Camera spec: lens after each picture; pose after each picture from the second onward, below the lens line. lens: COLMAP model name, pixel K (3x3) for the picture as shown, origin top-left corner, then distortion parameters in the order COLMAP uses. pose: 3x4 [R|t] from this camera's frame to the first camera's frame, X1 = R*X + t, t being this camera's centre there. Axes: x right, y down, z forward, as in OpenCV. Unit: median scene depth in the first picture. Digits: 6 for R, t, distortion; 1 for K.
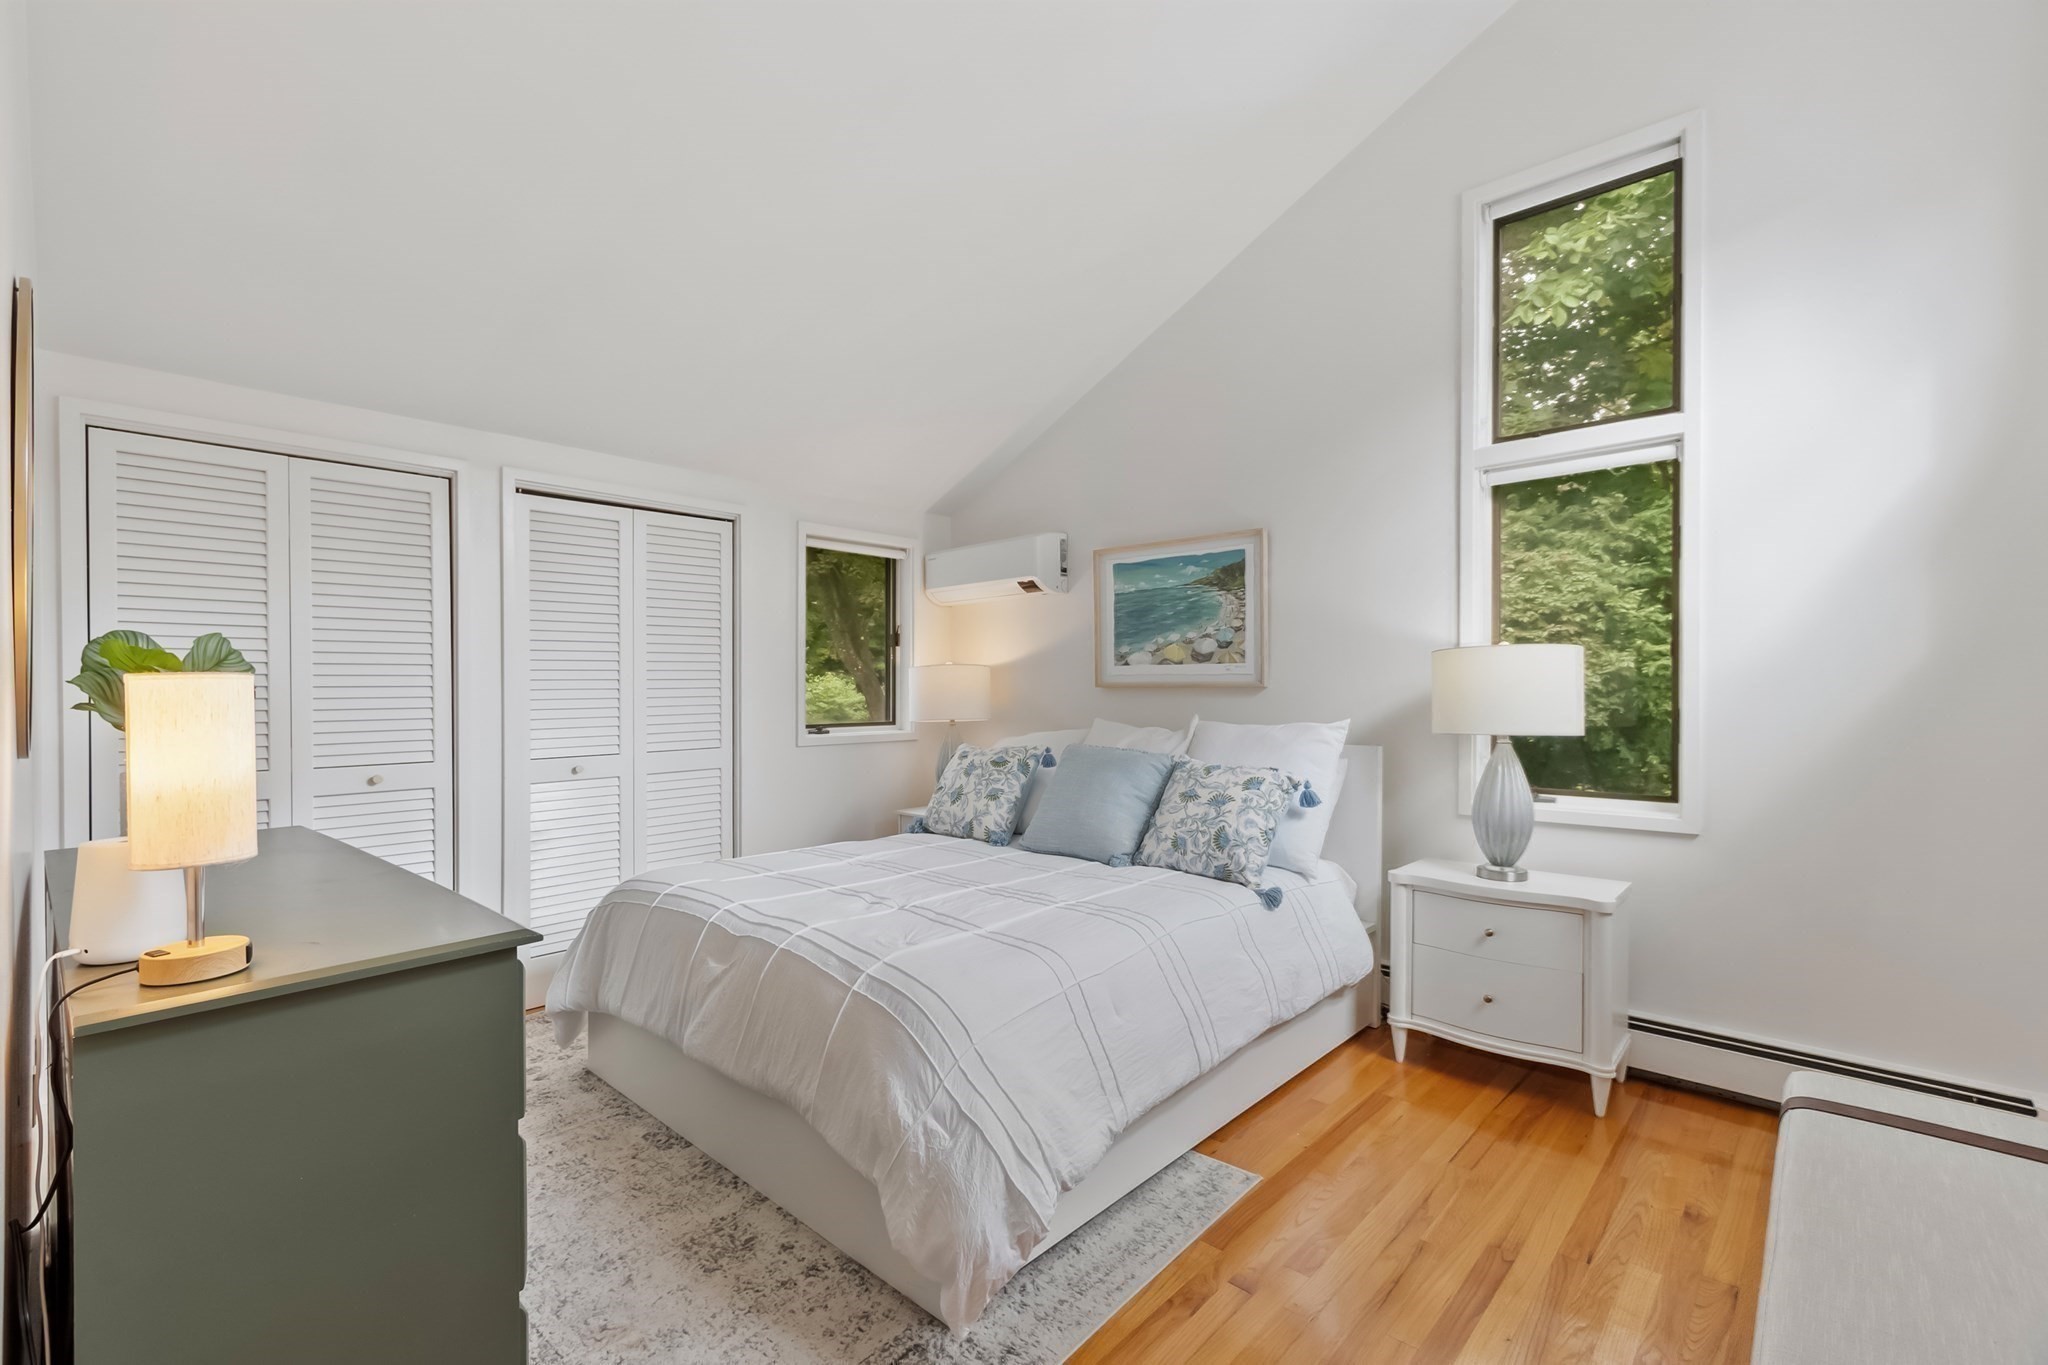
lens RADIAL K [[907.5, 0, 974.6], [0, 907.5, 691.9], [0, 0, 1]] dist [0.002762, 0.000024]
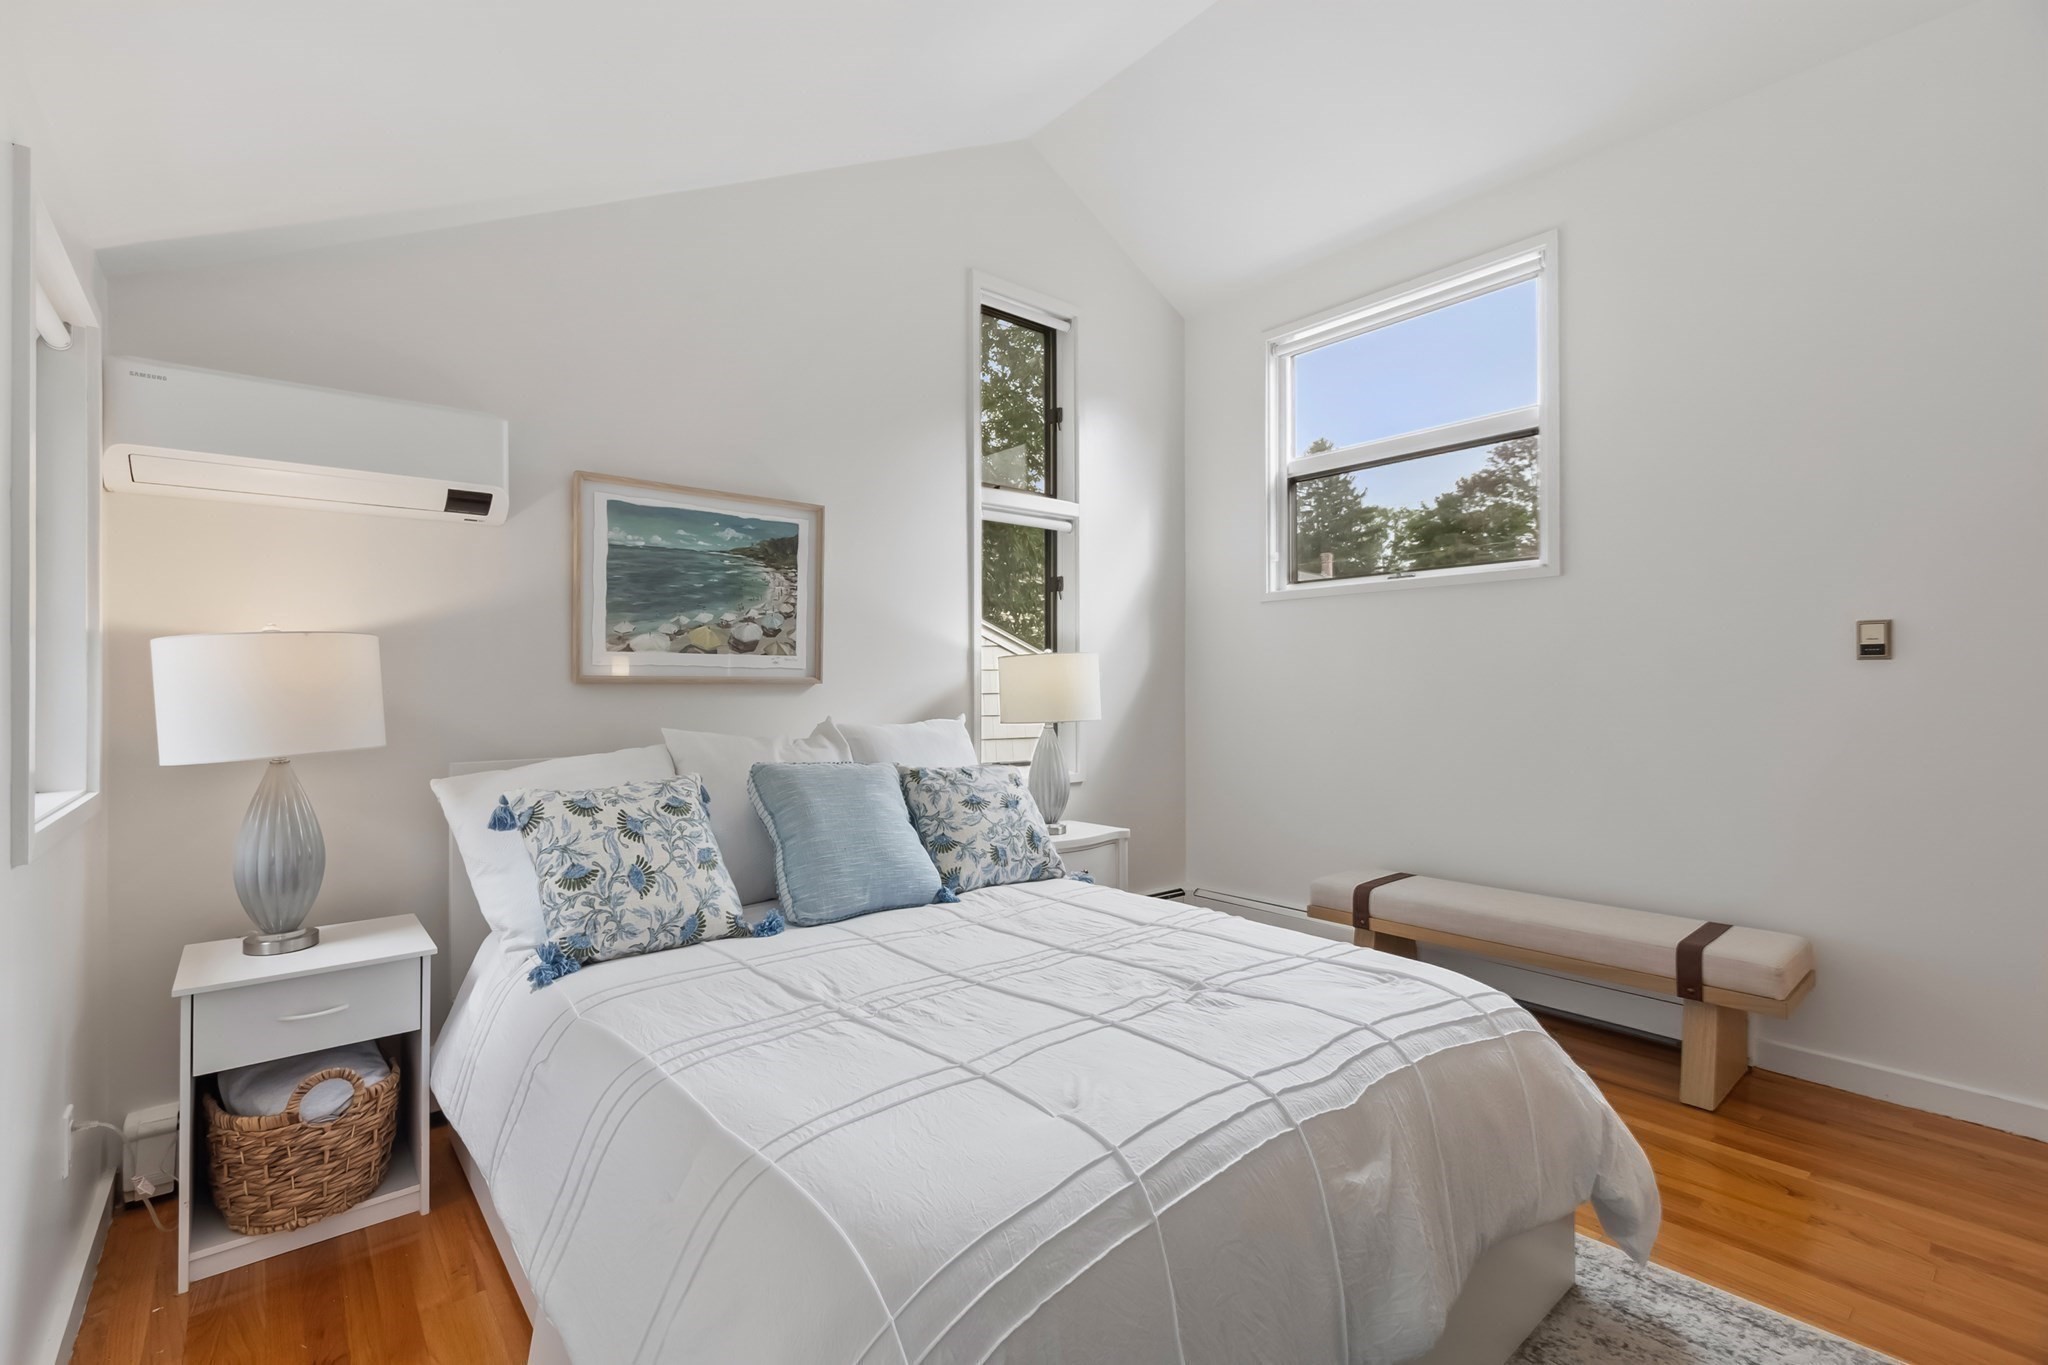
lens RADIAL K [[907.5, 0, 974.6], [0, 907.5, 691.9], [0, 0, 1]] dist [0.002762, 0.000024]
pose [[0.114558, -0.003223, 0.993411, -0.525482], [0.005430, 0.999982, 0.002618, 0.001187], [-0.993402, 0.005094, 0.114574, 0.711776]]
